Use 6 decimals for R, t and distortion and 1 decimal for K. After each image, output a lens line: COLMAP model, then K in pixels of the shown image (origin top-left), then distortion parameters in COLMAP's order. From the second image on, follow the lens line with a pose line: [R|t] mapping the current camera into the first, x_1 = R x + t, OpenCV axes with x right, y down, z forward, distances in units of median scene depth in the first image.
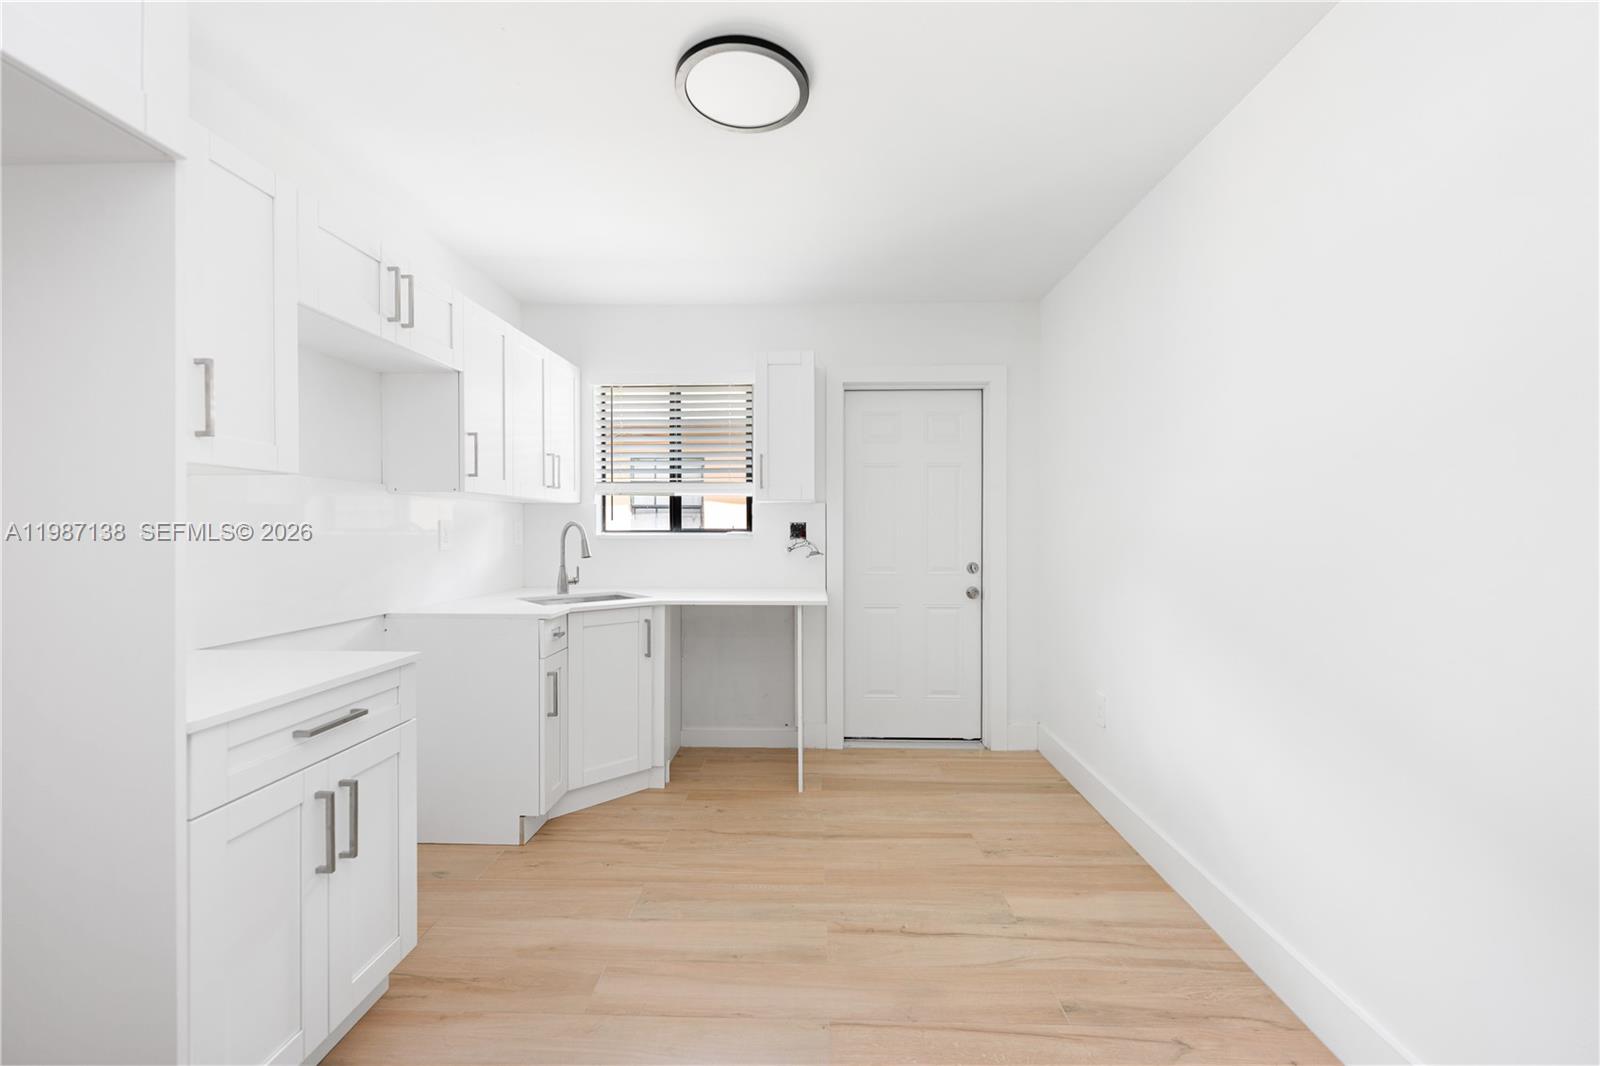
lens RADIAL K [[633.5, 0, 801.3], [0, 633.5, 537.4], [0, 0, 1]] dist [-0.001040, -0.000110]
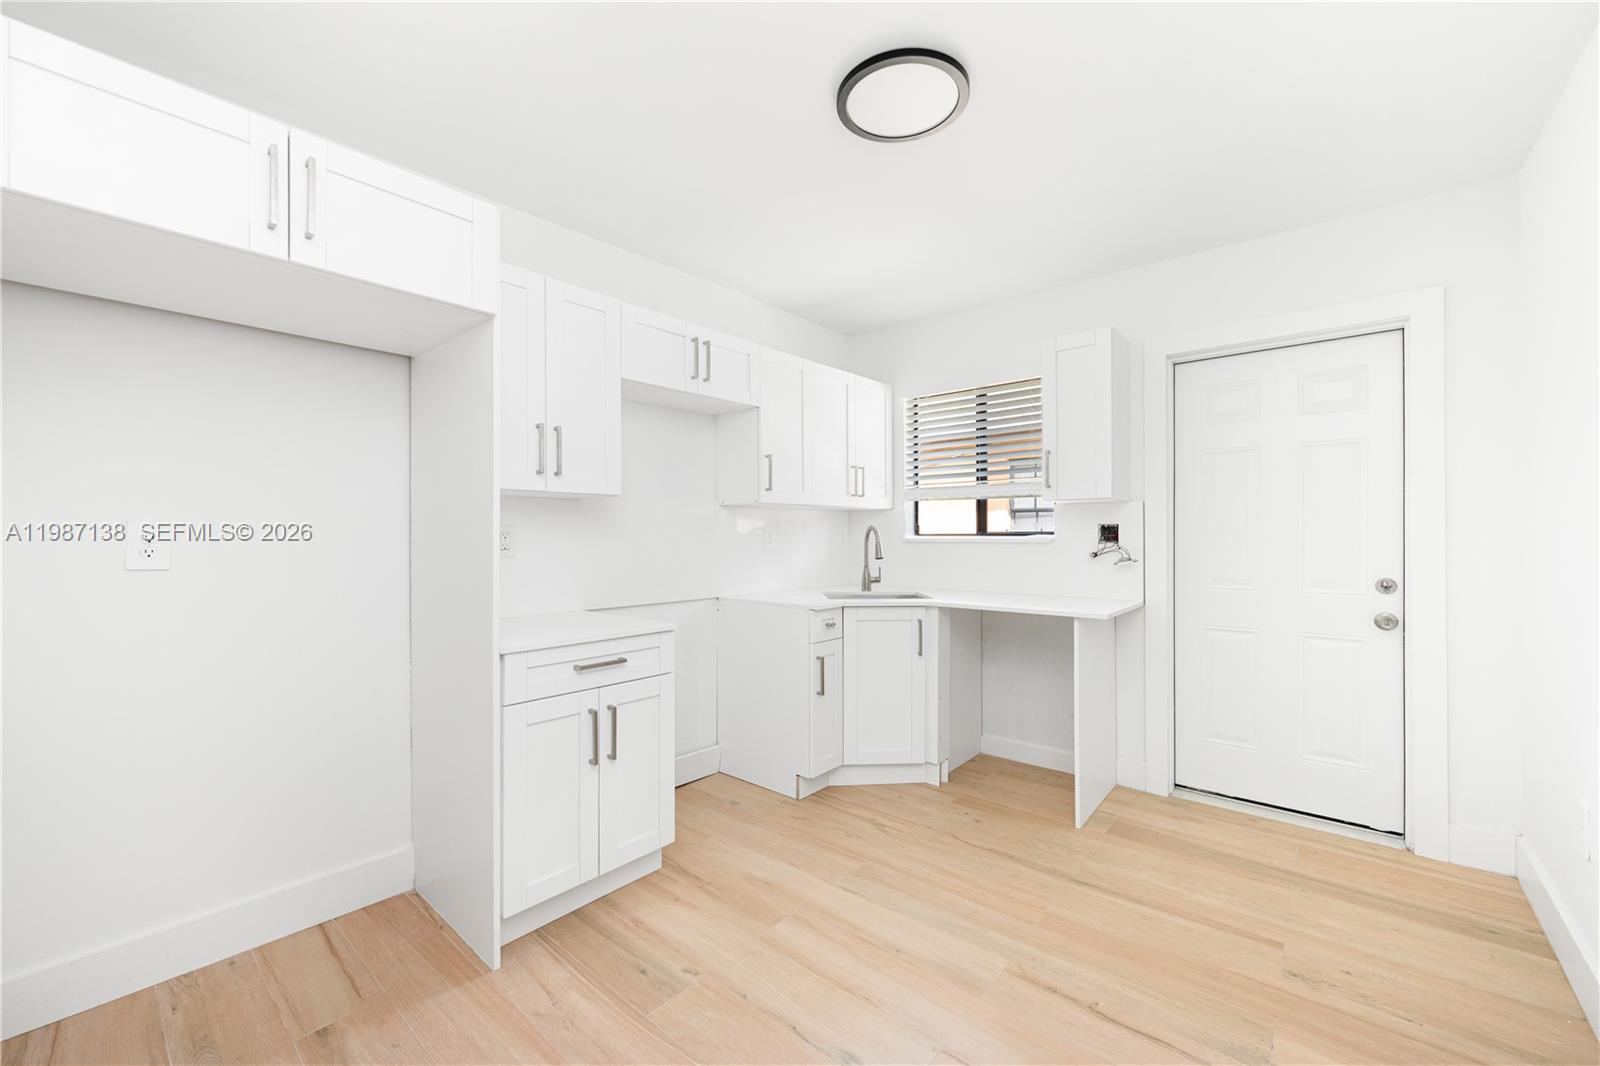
lens RADIAL K [[633.5, 0, 801.3], [0, 633.5, 537.4], [0, 0, 1]] dist [-0.001040, -0.000110]
pose [[0.782105, 0.000519, -0.623146, 0.268546], [-0.004812, 0.999975, -0.005207, 0.001567], [0.623128, 0.007071, 0.782088, 0.066742]]
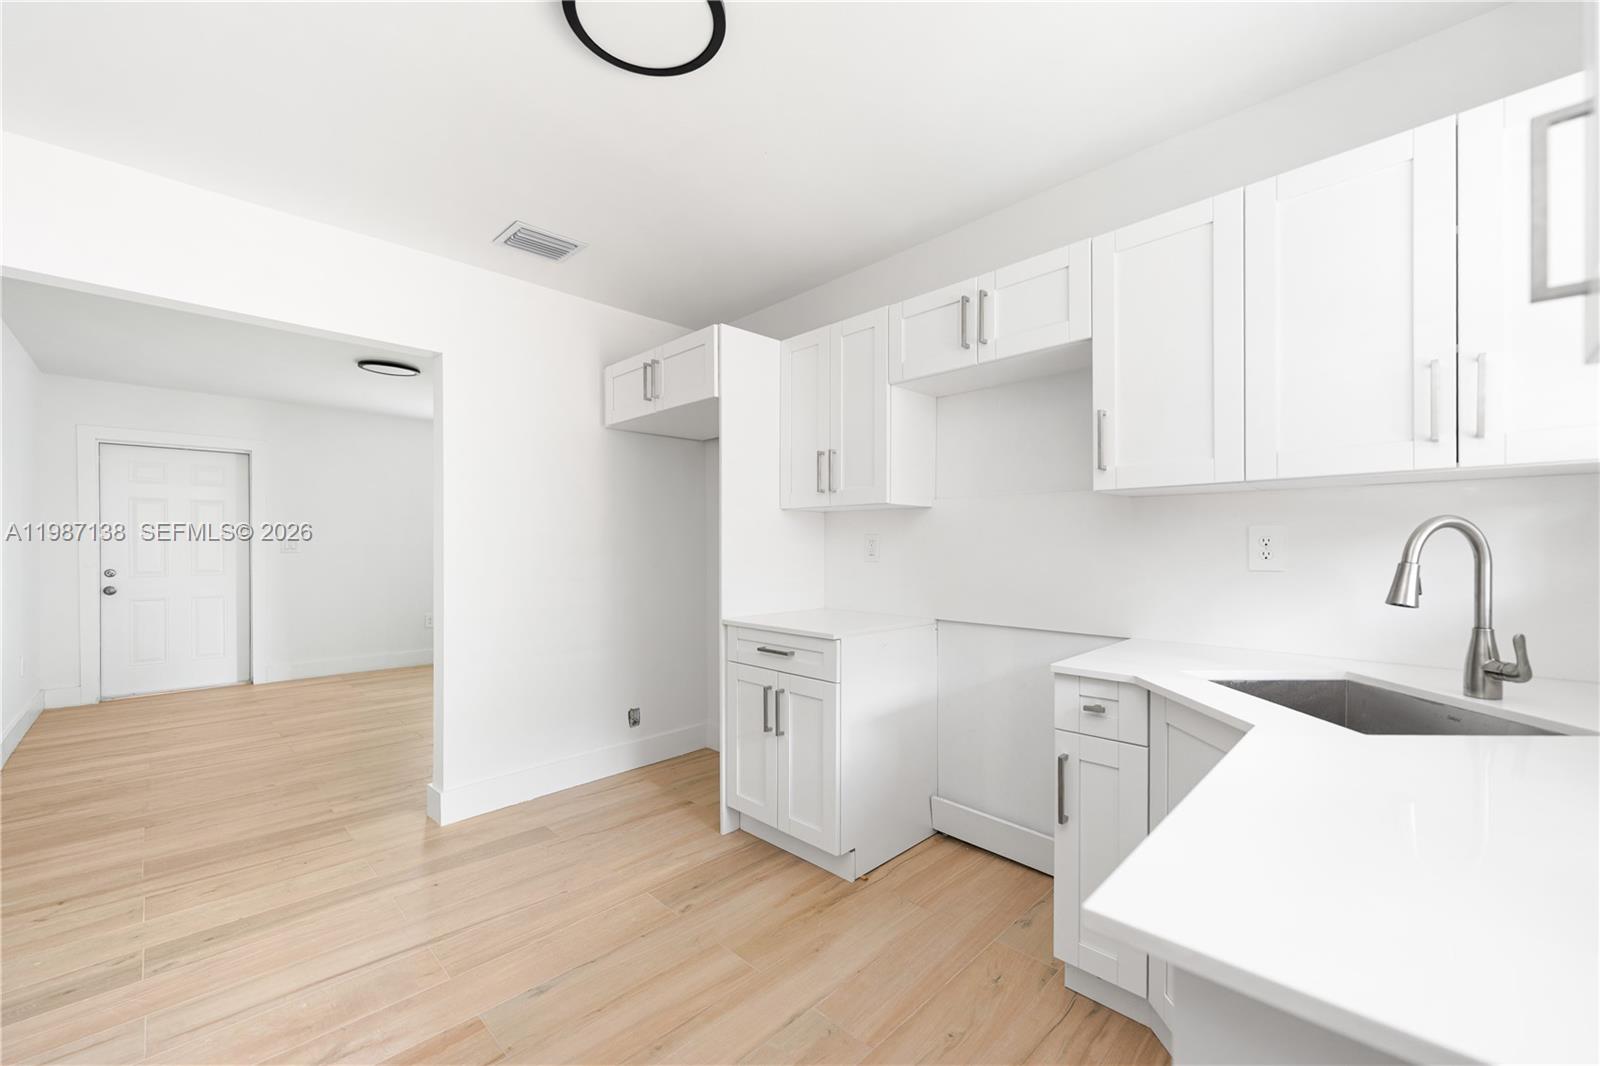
lens RADIAL K [[633.5, 0, 801.3], [0, 633.5, 537.4], [0, 0, 1]] dist [-0.001040, -0.000110]
pose [[-0.672129, -0.003641, -0.740425, 0.256747], [-0.006838, 0.999976, 0.001289, -0.013215], [0.740403, 0.005929, -0.672137, 1.116480]]
